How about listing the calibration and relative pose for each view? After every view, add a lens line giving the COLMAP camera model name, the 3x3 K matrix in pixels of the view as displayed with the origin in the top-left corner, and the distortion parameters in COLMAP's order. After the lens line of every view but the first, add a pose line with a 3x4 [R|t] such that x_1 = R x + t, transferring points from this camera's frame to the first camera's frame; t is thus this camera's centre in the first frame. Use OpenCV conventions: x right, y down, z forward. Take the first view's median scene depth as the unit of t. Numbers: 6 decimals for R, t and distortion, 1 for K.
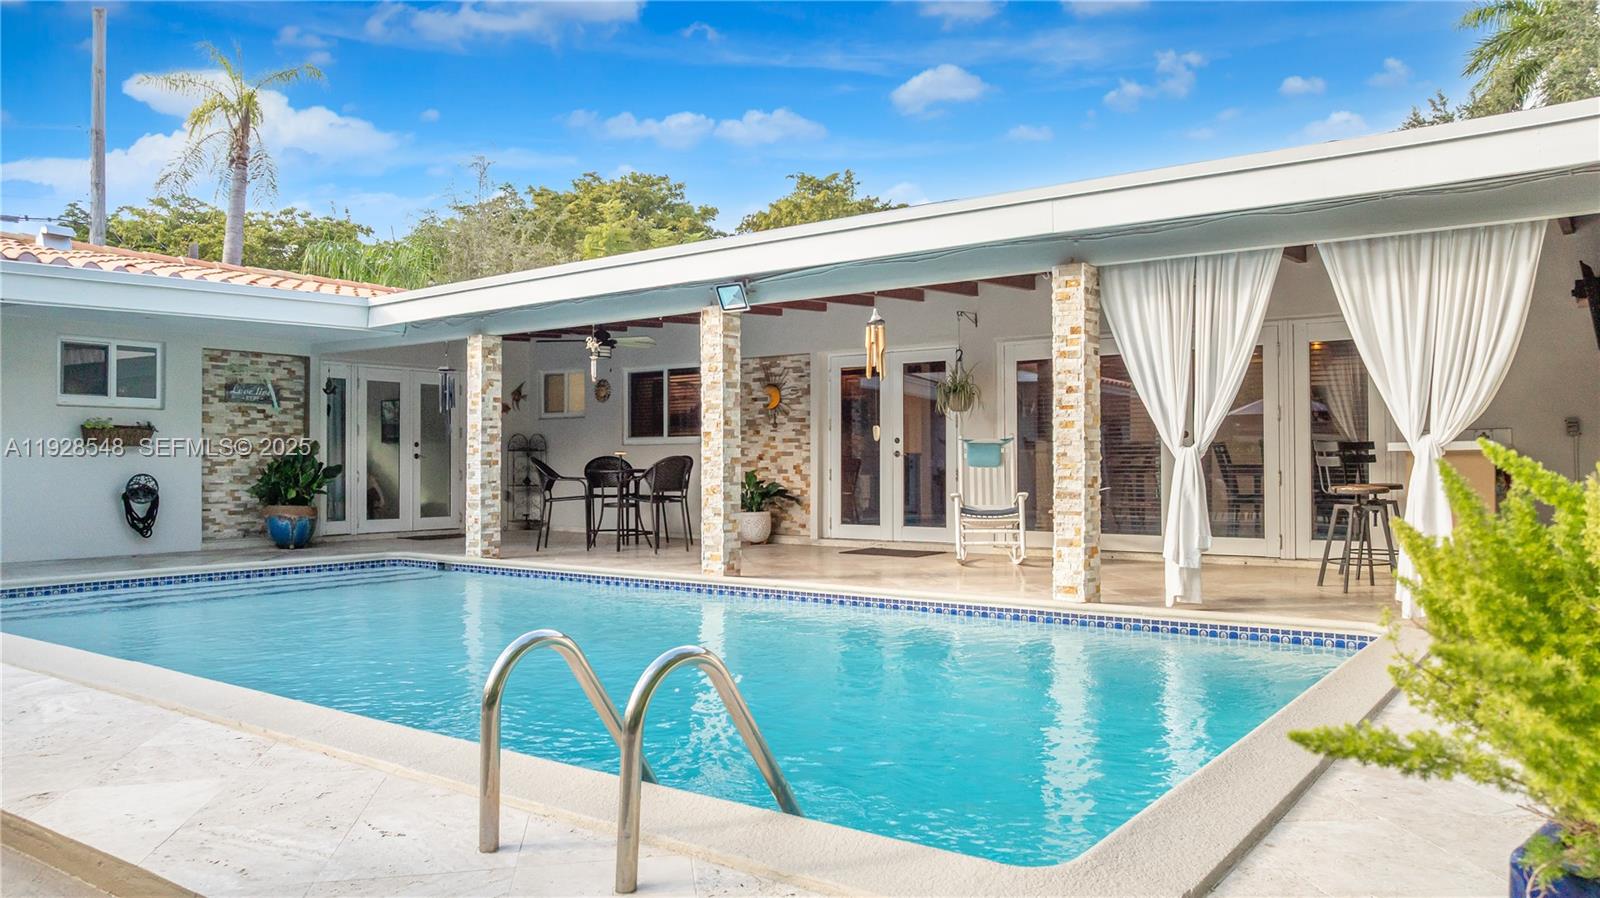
lens RADIAL K [[1122.3, 0, 795.9], [0, 1122.3, 454.2], [0, 0, 1]] dist [-0.002791, -0.002658]
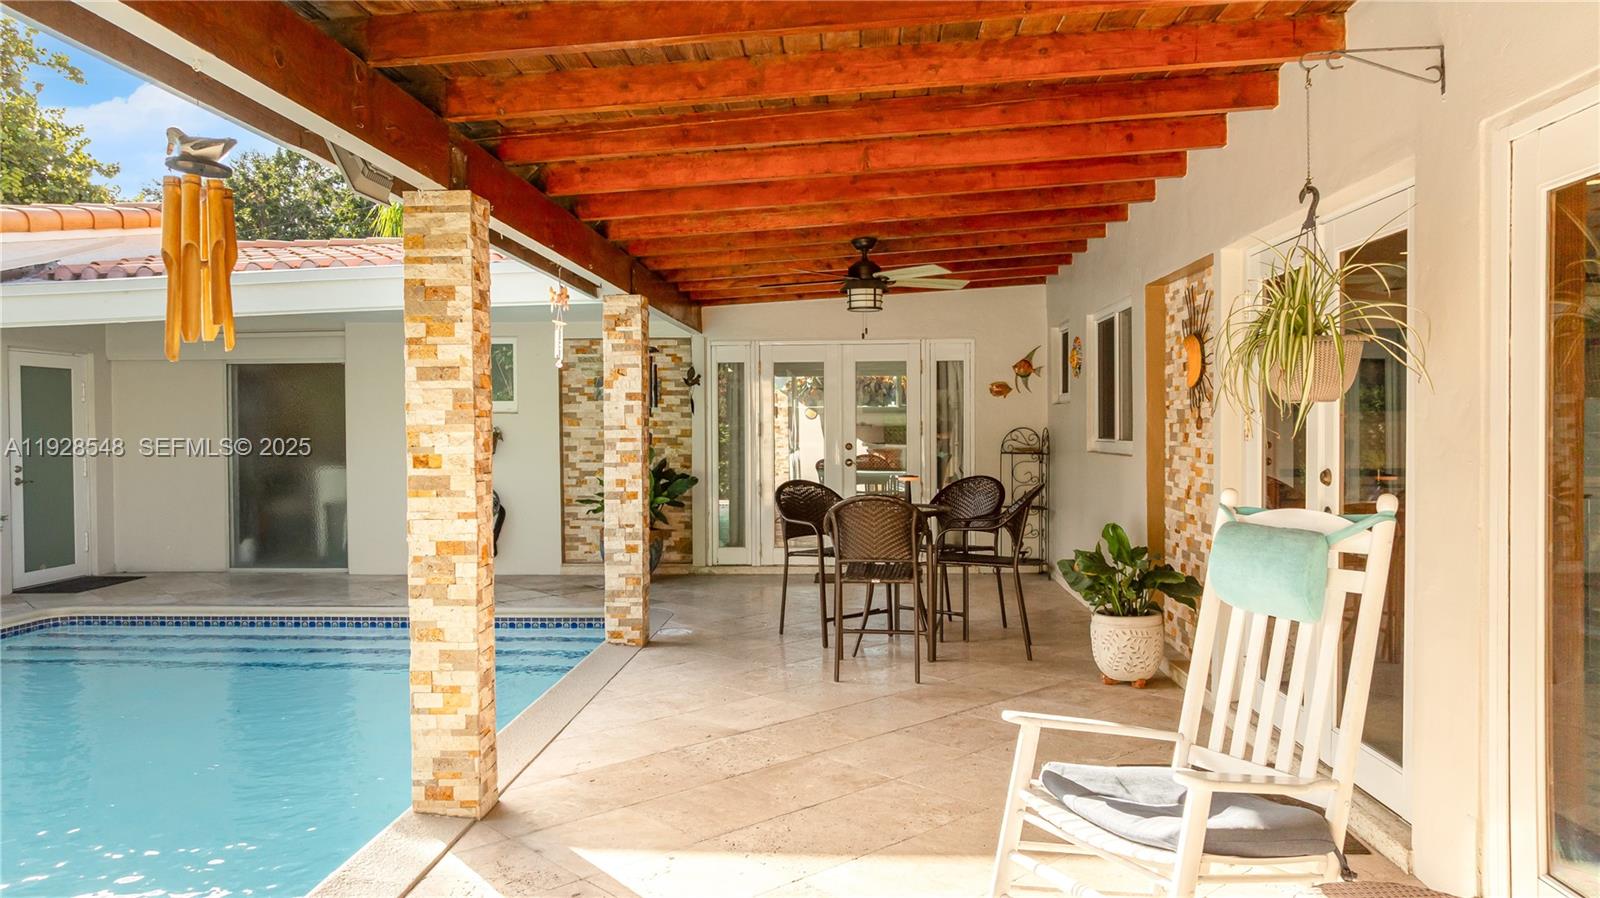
lens RADIAL K [[1122.3, 0, 803.8], [0, 1122.3, 442.9], [0, 0, 1]] dist [-0.002791, -0.002658]
pose [[0.567323, 0.012202, -0.823405, 0.376641], [0.011368, 0.999679, 0.022646, -0.043230], [0.823417, -0.022208, 0.567002, 0.881409]]
